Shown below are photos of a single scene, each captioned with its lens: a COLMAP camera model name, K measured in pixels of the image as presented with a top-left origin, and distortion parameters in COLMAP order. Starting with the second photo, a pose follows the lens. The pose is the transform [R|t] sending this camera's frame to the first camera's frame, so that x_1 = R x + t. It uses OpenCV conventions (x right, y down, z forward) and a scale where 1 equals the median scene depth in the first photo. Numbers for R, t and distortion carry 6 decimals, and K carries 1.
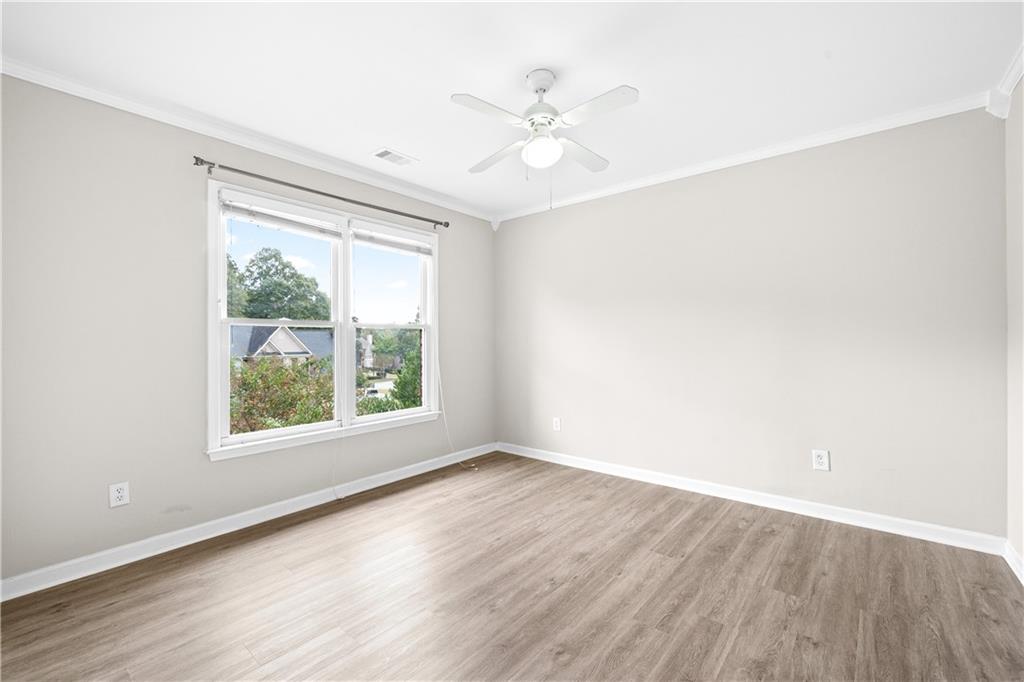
lens RADIAL K [[436.1, 0, 513.0], [0, 436.1, 340.7], [0, 0, 1]] dist [-0.004826, 0.000189]
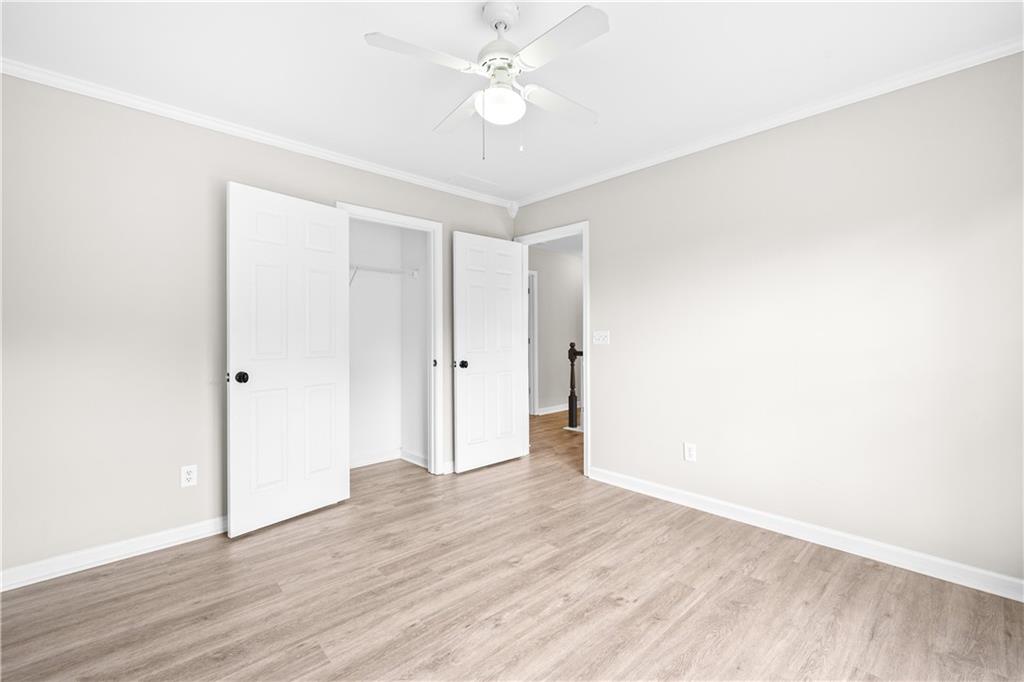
lens RADIAL K [[436.1, 0, 511.7], [0, 436.1, 336.8], [0, 0, 1]] dist [-0.004826, 0.000189]
pose [[-0.991024, 0.013240, 0.133026, -0.064184], [0.013565, 0.999907, 0.001538, -0.005901], [-0.132993, 0.003329, -0.991111, 2.046862]]
